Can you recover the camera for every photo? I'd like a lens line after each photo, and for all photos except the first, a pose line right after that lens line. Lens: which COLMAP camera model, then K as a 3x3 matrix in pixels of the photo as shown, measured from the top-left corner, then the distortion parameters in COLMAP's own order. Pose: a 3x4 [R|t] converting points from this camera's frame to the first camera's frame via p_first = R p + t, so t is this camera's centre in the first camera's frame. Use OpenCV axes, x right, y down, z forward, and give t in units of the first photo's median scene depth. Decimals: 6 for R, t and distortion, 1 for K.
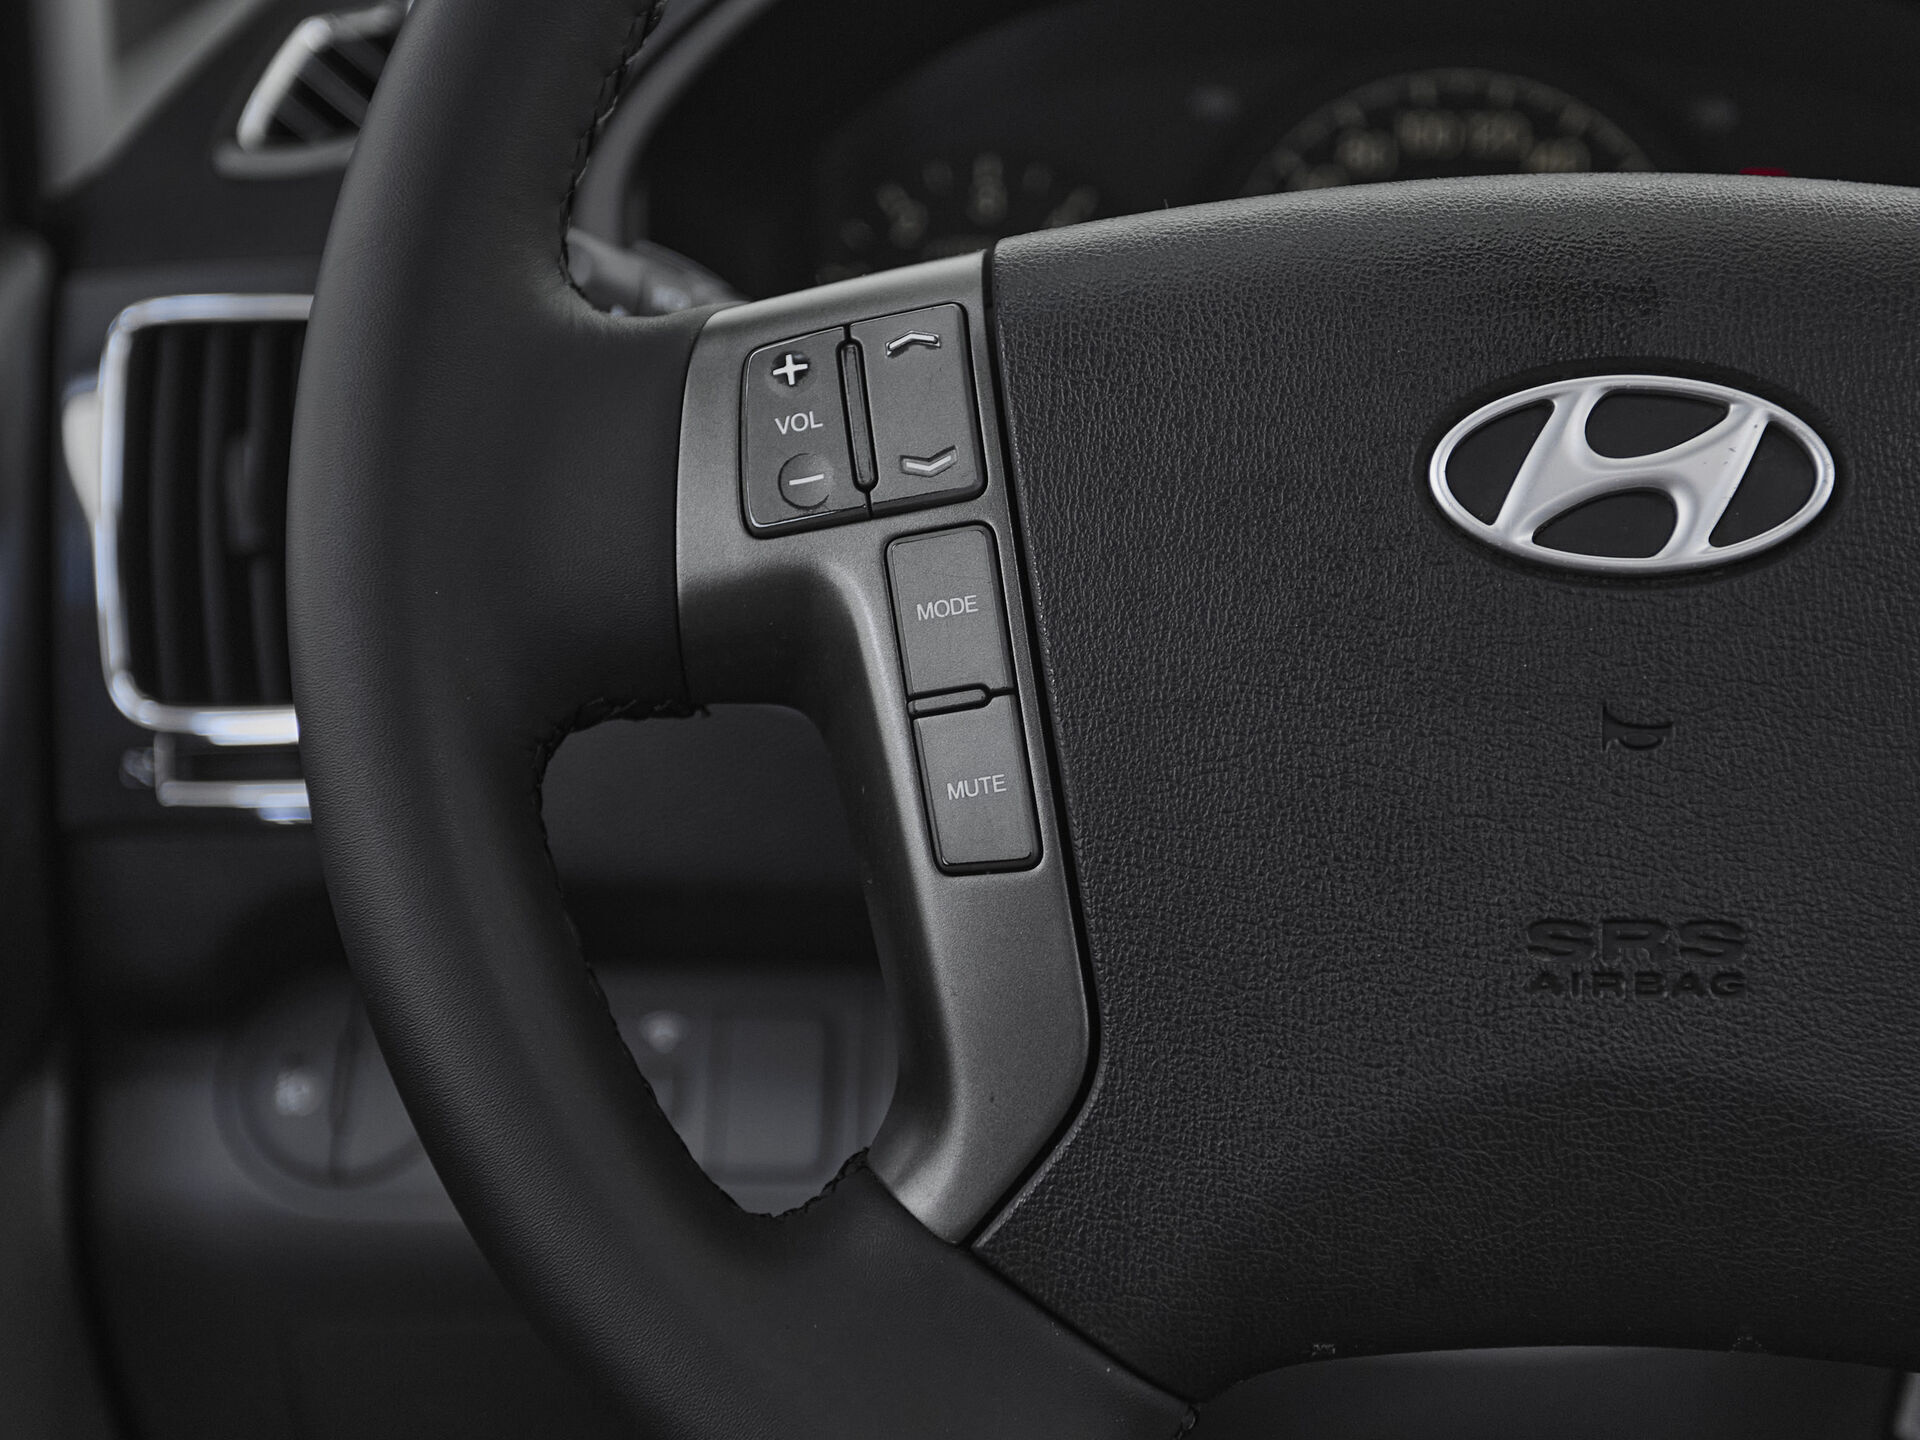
lens RADIAL K [[3170.0, 0, 986.4], [0, 3170.0, 783.8], [0, 0, 1]] dist [0.017276, 0.064668]
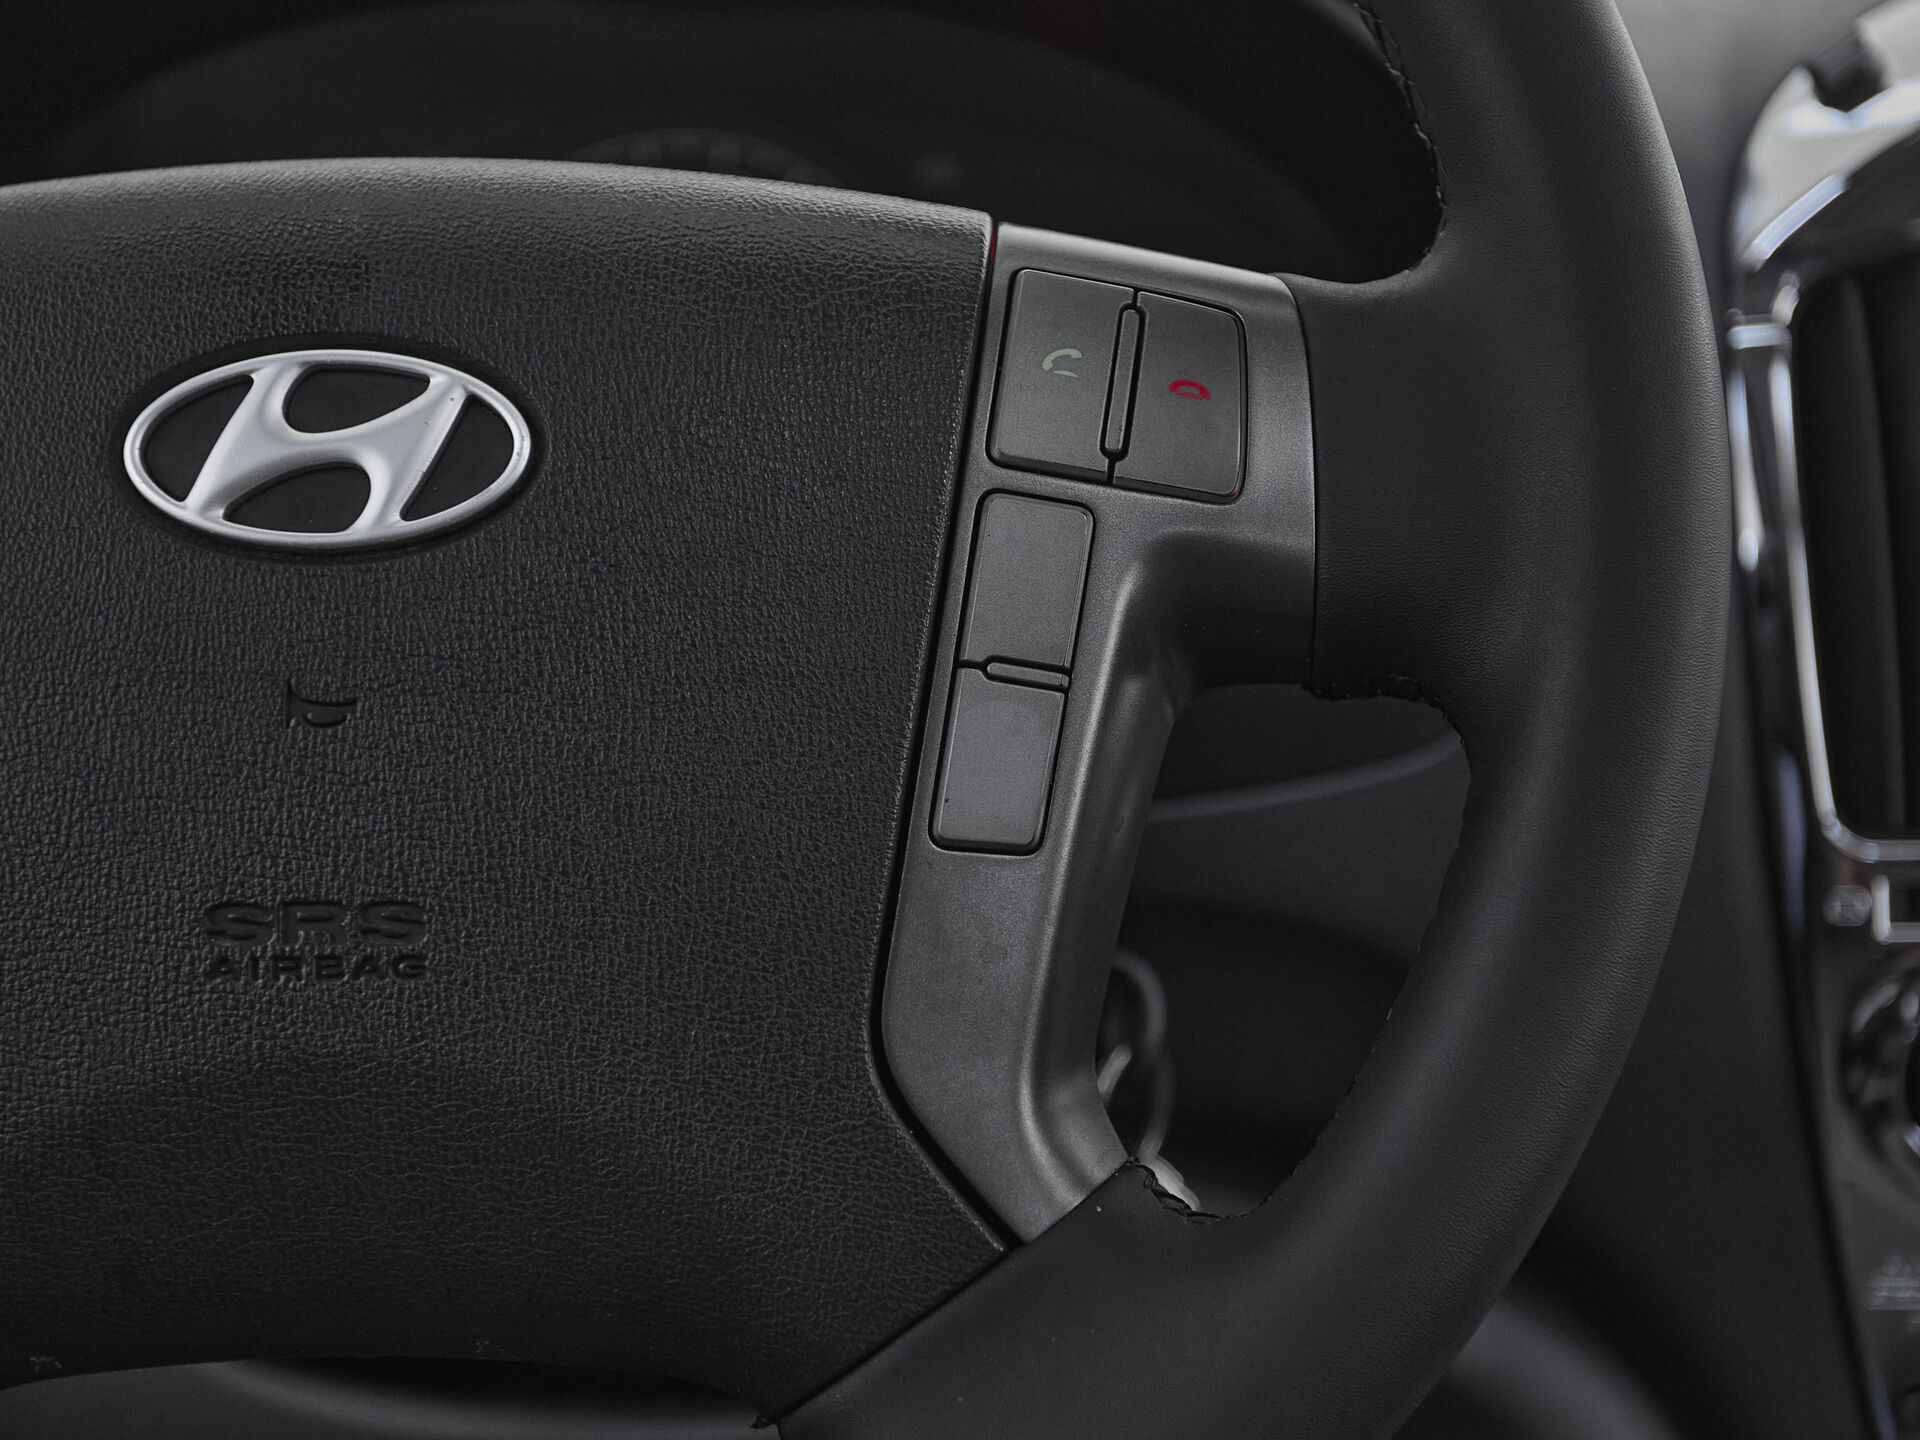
lens RADIAL K [[3170.0, 0, 986.4], [0, 3170.0, 783.8], [0, 0, 1]] dist [0.017276, 0.064668]
pose [[0.999642, -0.011341, 0.024215, 0.382037], [0.012802, 0.998053, -0.061038, 0.068130], [-0.023475, 0.061326, 0.997842, 0.023742]]
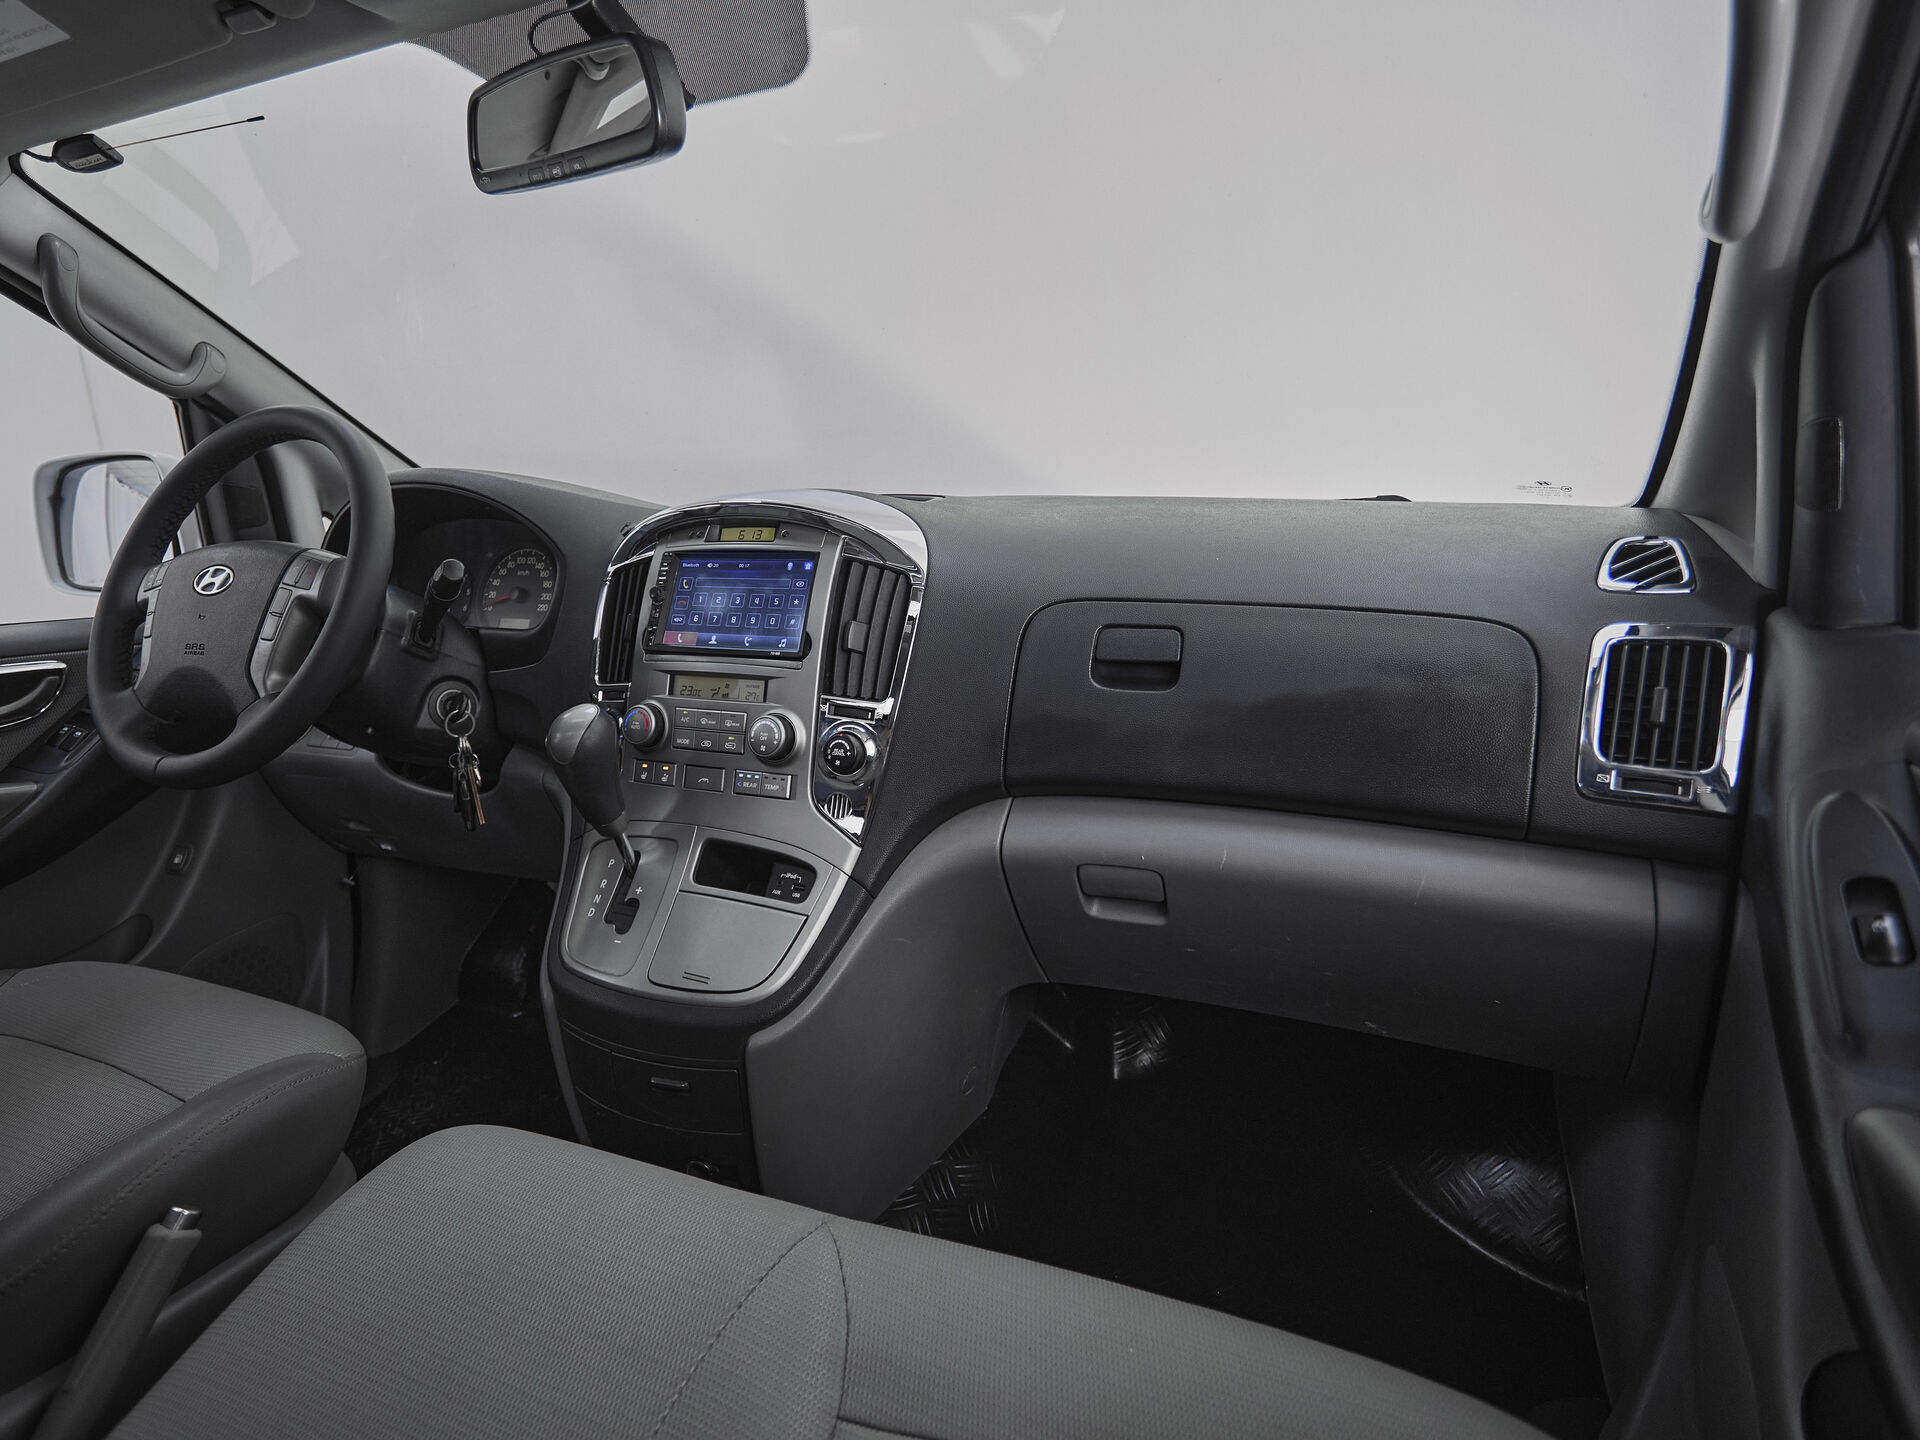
lens RADIAL K [[1082.7, 0, 894.4], [0, 1082.7, 698.2], [0, 0, 1]] dist [-0.003389, -0.000192]
pose [[0.922594, 0.042475, -0.383426, 2.428866], [-0.099263, 0.986591, -0.129554, 0.303384], [0.372782, 0.157586, 0.914440, -0.521592]]
